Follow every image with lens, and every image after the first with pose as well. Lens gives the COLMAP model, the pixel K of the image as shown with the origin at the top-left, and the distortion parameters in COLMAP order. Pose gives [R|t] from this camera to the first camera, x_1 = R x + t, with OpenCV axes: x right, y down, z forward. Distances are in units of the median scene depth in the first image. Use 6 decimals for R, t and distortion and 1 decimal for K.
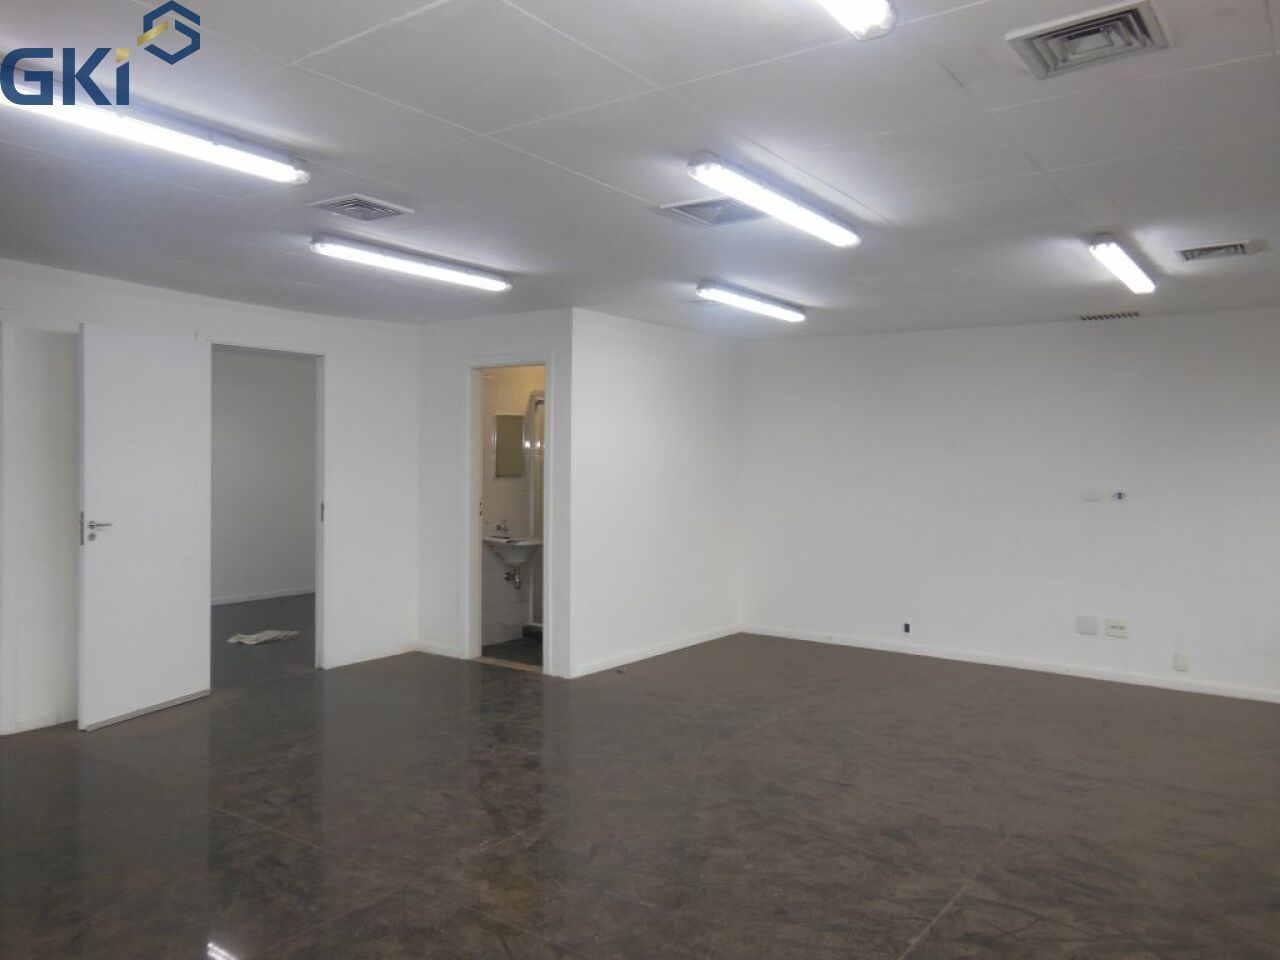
lens RADIAL K [[963.6, 0, 640.0], [0, 963.6, 480.0], [0, 0, 1]] dist [0.001088, 0.058554]
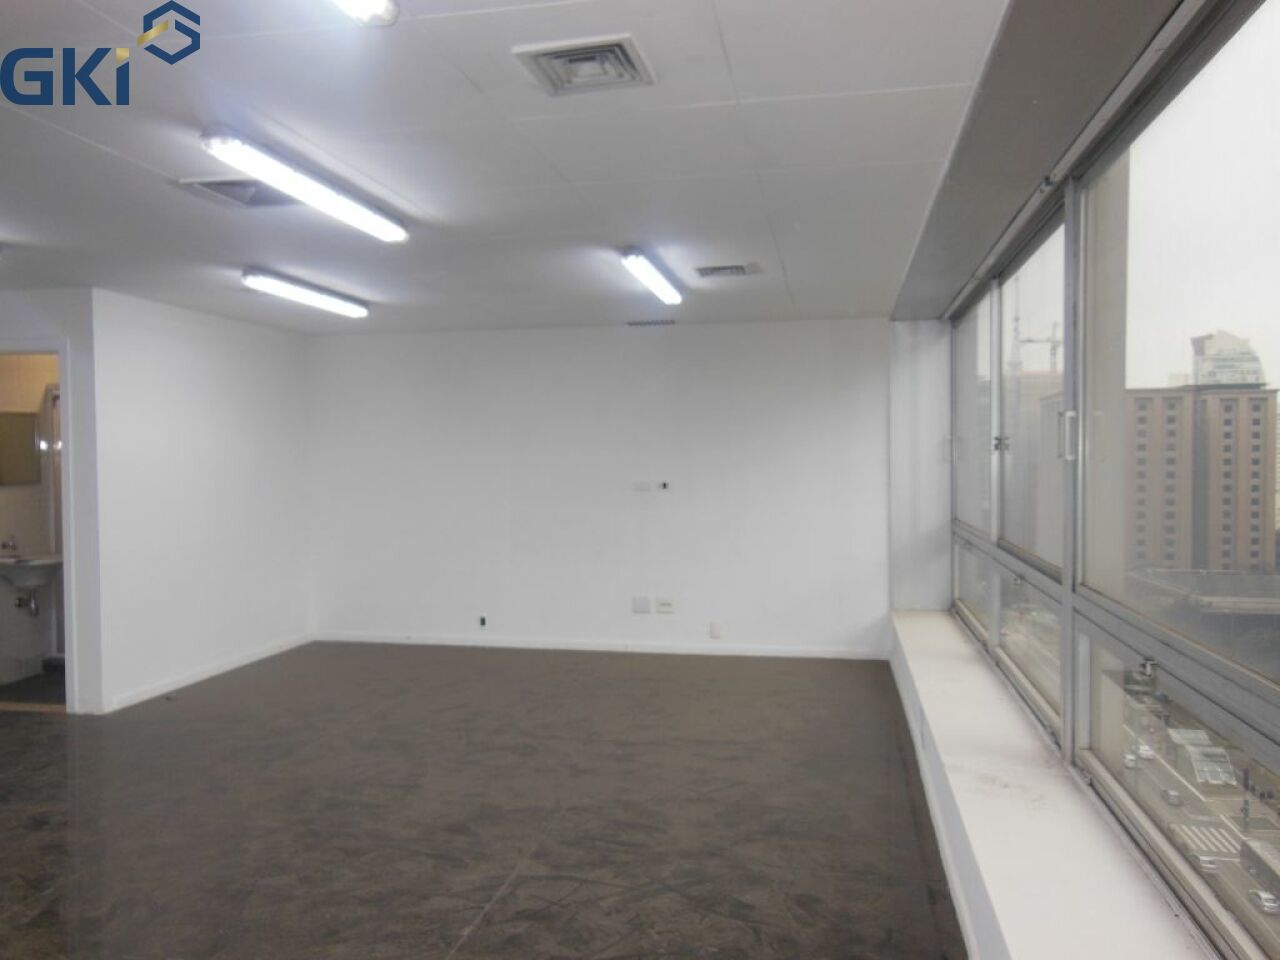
lens RADIAL K [[963.6, 0, 640.0], [0, 963.6, 480.0], [0, 0, 1]] dist [0.001088, 0.058554]
pose [[0.915137, -0.027644, 0.402194, 0.042175], [0.026454, 0.999614, 0.008513, -0.000448], [-0.402274, 0.002849, 0.915515, -0.001025]]
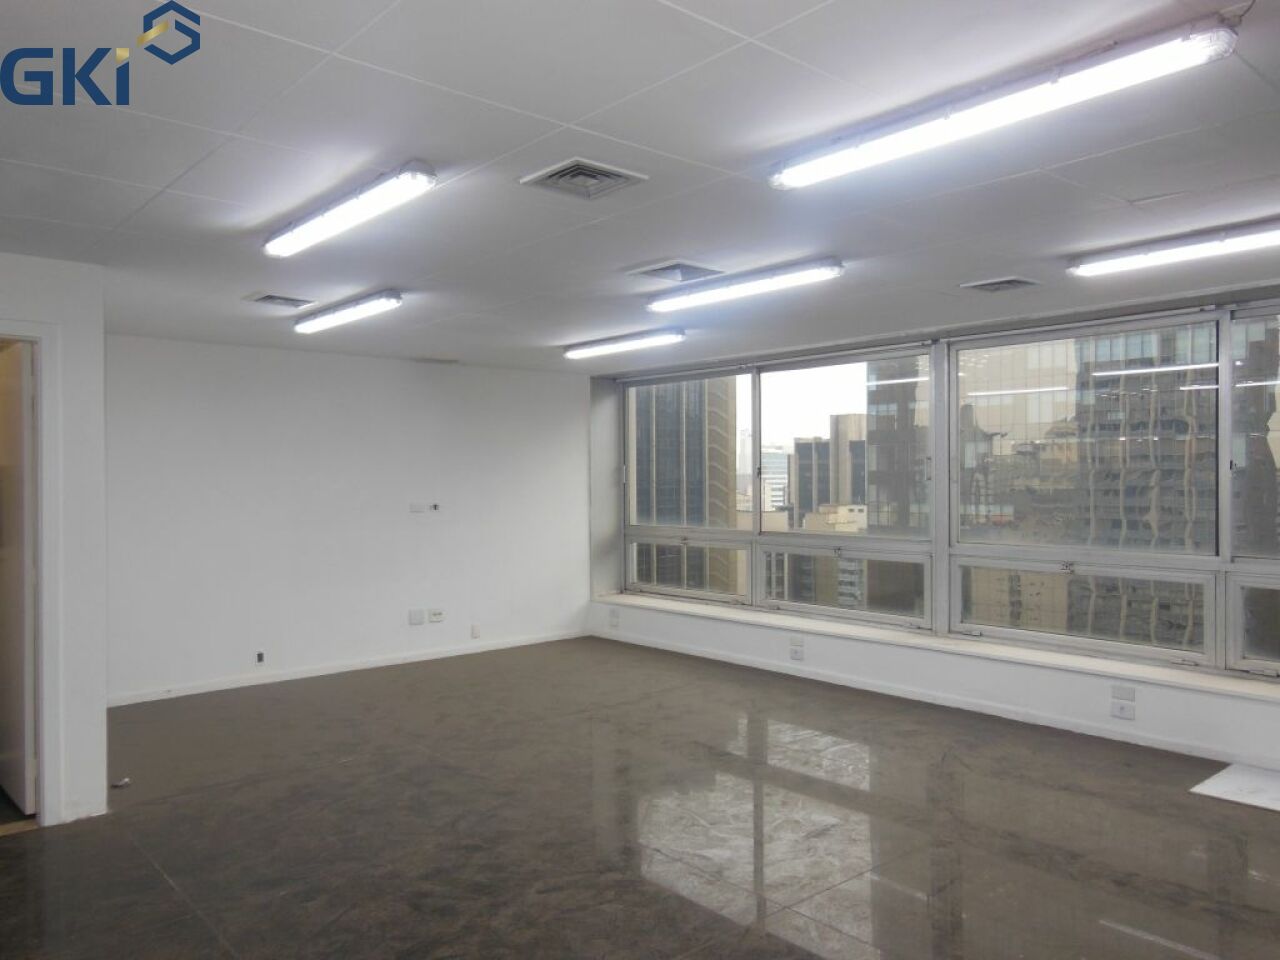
lens RADIAL K [[963.6, 0, 640.0], [0, 963.6, 480.0], [0, 0, 1]] dist [0.001088, 0.058554]
pose [[0.228453, -0.017129, 0.973404, -1.032183], [0.032001, 0.999437, 0.010076, -0.035552], [-0.973029, 0.028848, 0.228872, 0.751488]]
